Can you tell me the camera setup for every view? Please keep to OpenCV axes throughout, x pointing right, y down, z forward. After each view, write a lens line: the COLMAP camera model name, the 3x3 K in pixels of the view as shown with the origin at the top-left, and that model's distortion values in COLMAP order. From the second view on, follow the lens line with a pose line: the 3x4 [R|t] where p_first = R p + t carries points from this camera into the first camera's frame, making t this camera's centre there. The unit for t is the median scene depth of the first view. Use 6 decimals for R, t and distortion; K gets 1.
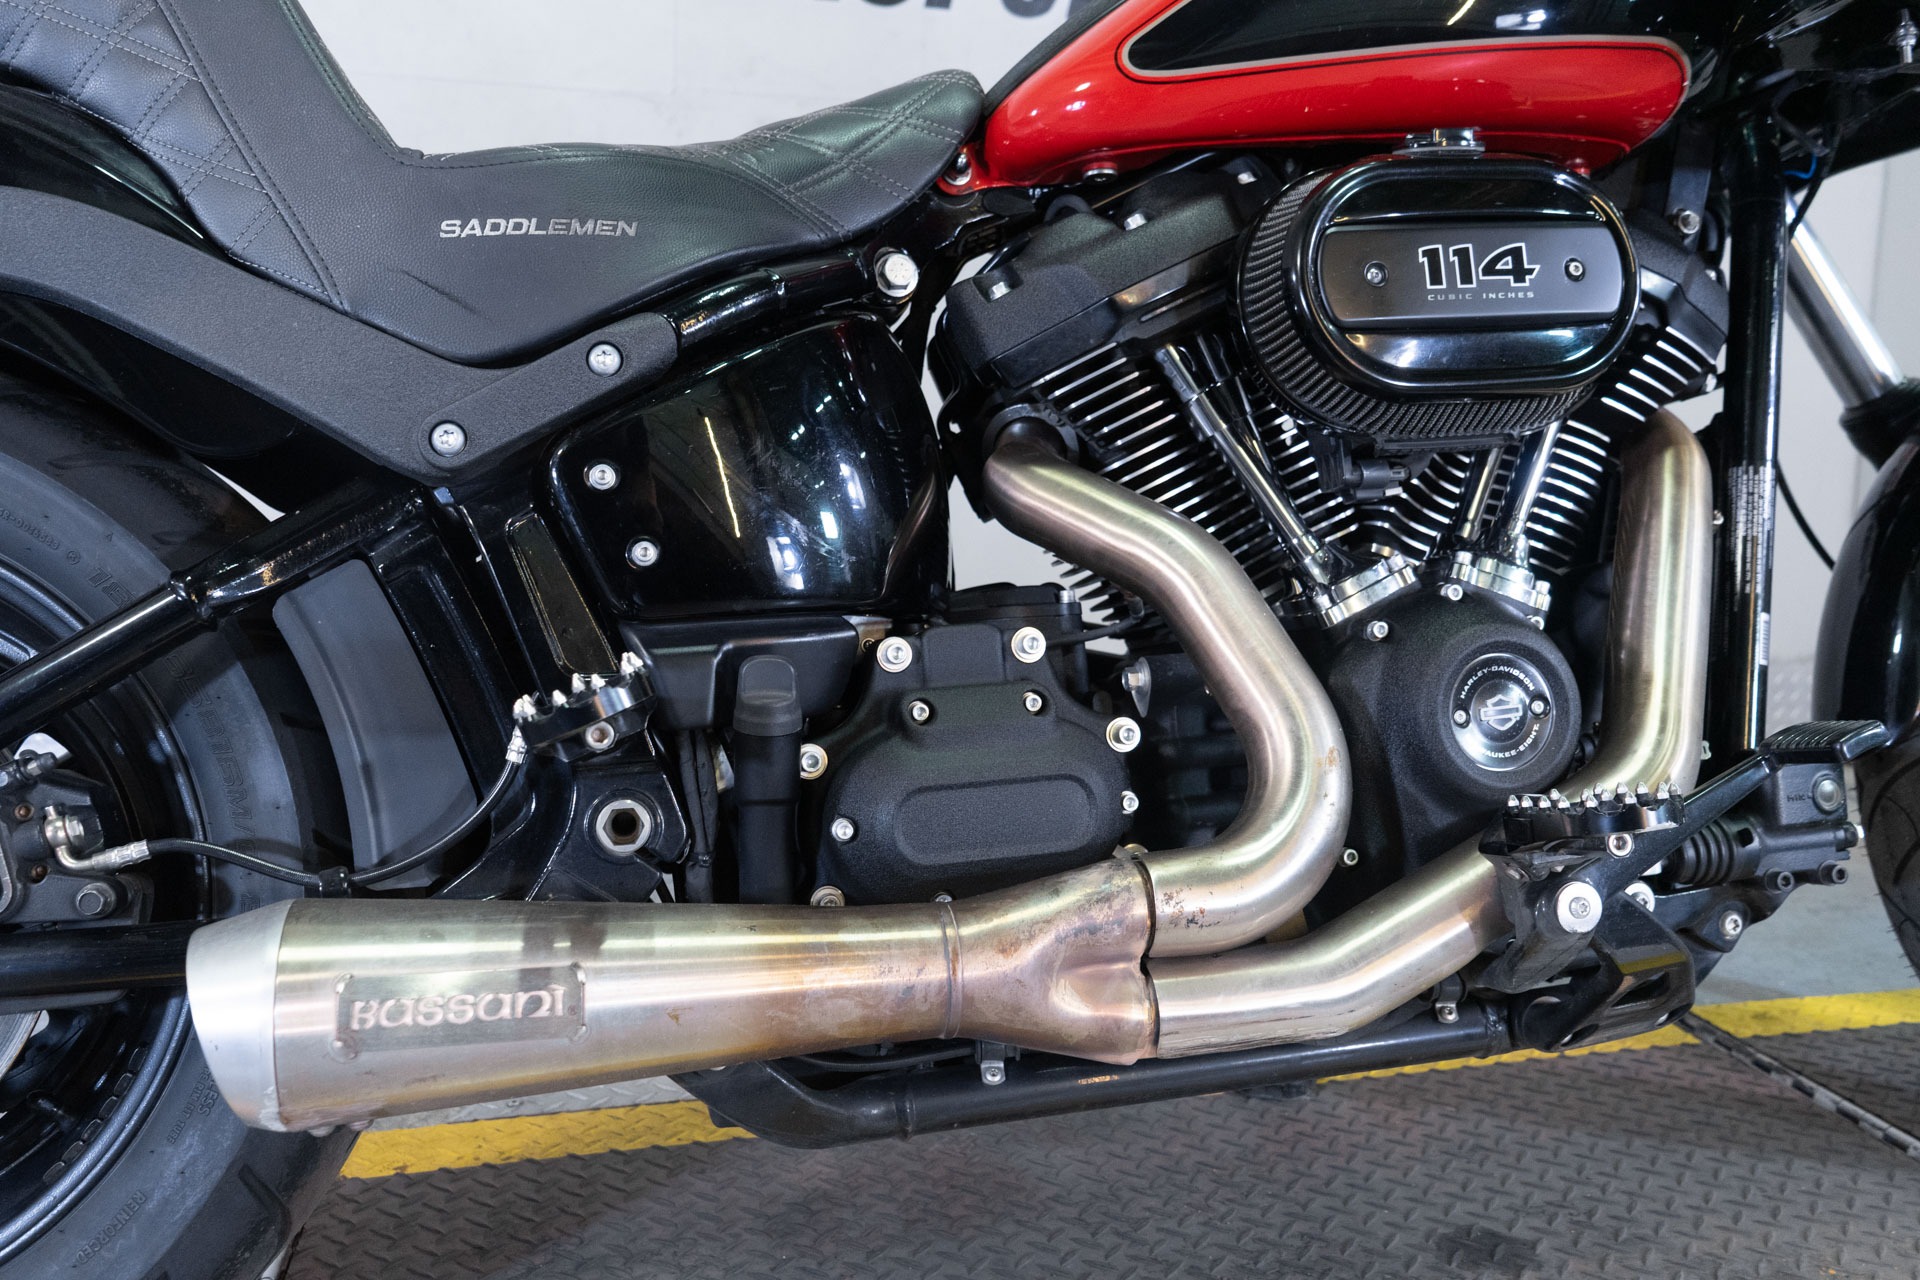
lens RADIAL K [[1553.7, 0, 963.1], [0, 1553.7, 640.6], [0, 0, 1]] dist [-0.005825, 0.010507]
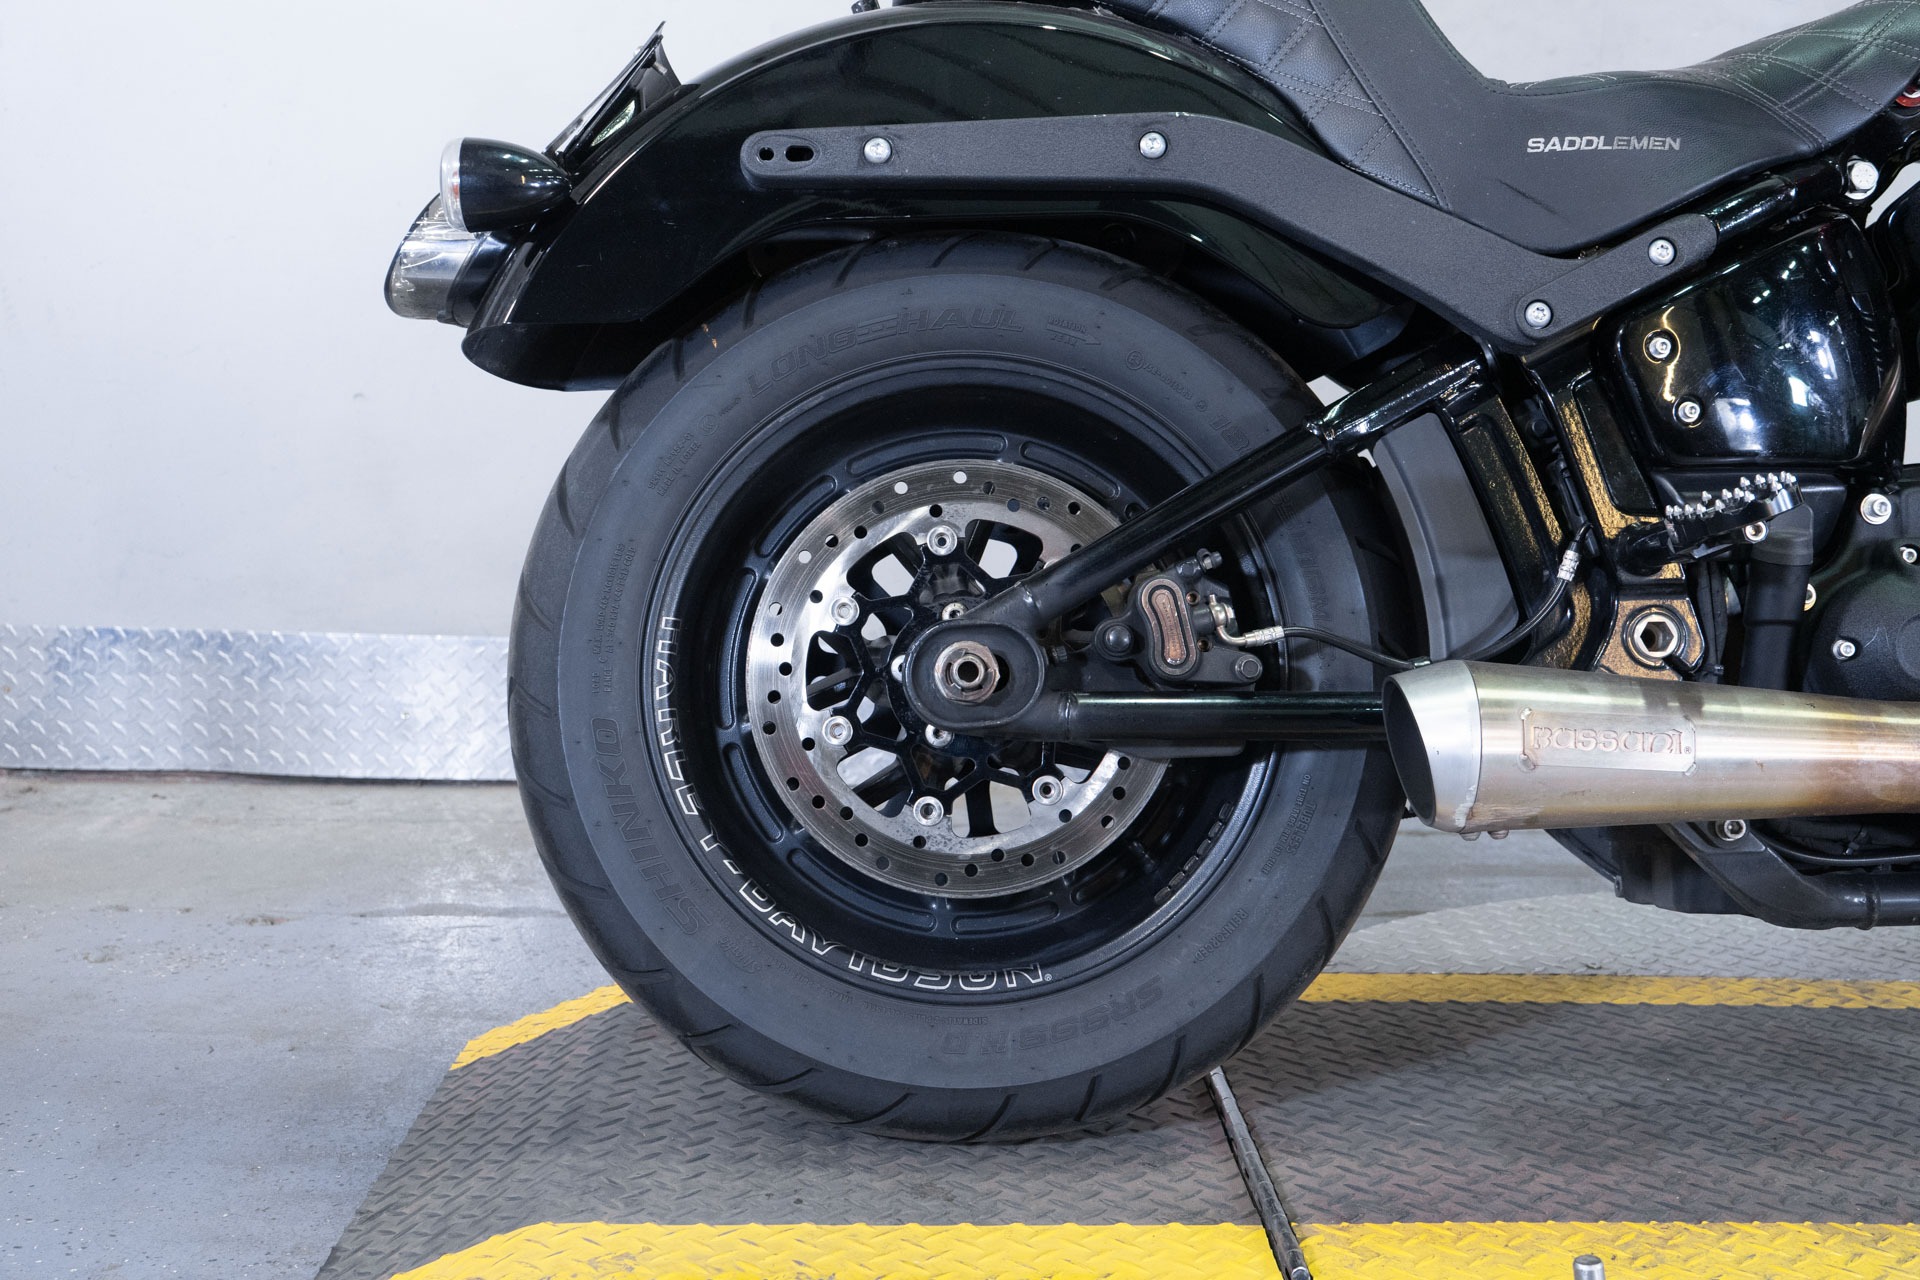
lens RADIAL K [[2131.2, 0, 962.7], [0, 2131.2, 636.1], [0, 0, 1]] dist [0.004341, 0.055824]
pose [[0.981624, 0.044067, -0.185668, -0.440401], [-0.045158, 0.998978, -0.001650, 0.146198], [0.185405, 0.010004, 0.982611, -0.738655]]
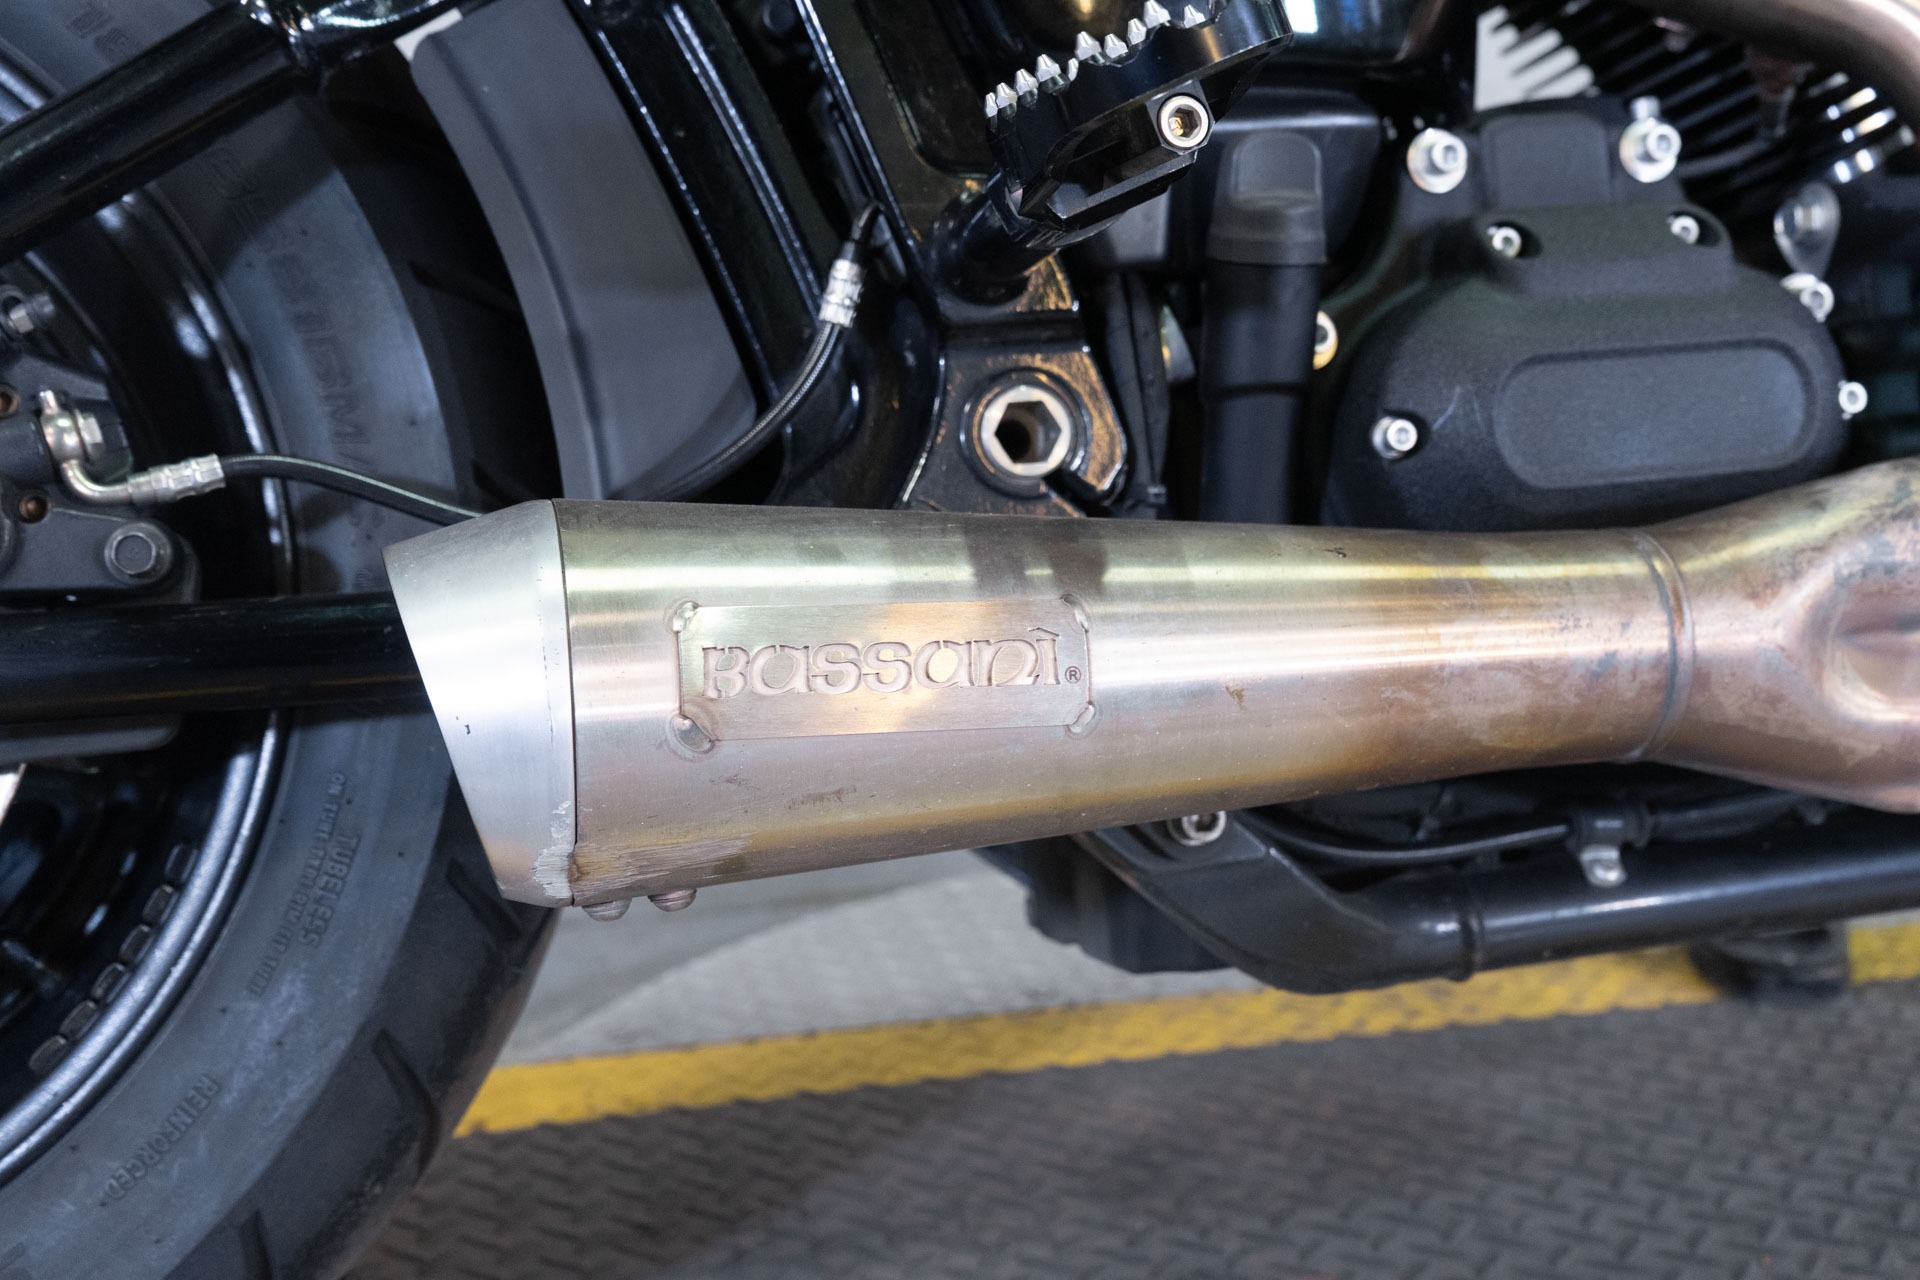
lens RADIAL K [[2131.2, 0, 962.7], [0, 2131.2, 636.1], [0, 0, 1]] dist [0.004341, 0.055824]
pose [[0.999644, -0.020312, 0.017313, -0.257271], [0.019628, 0.999054, 0.038807, 0.164019], [-0.018084, -0.038453, 0.999097, 0.201819]]
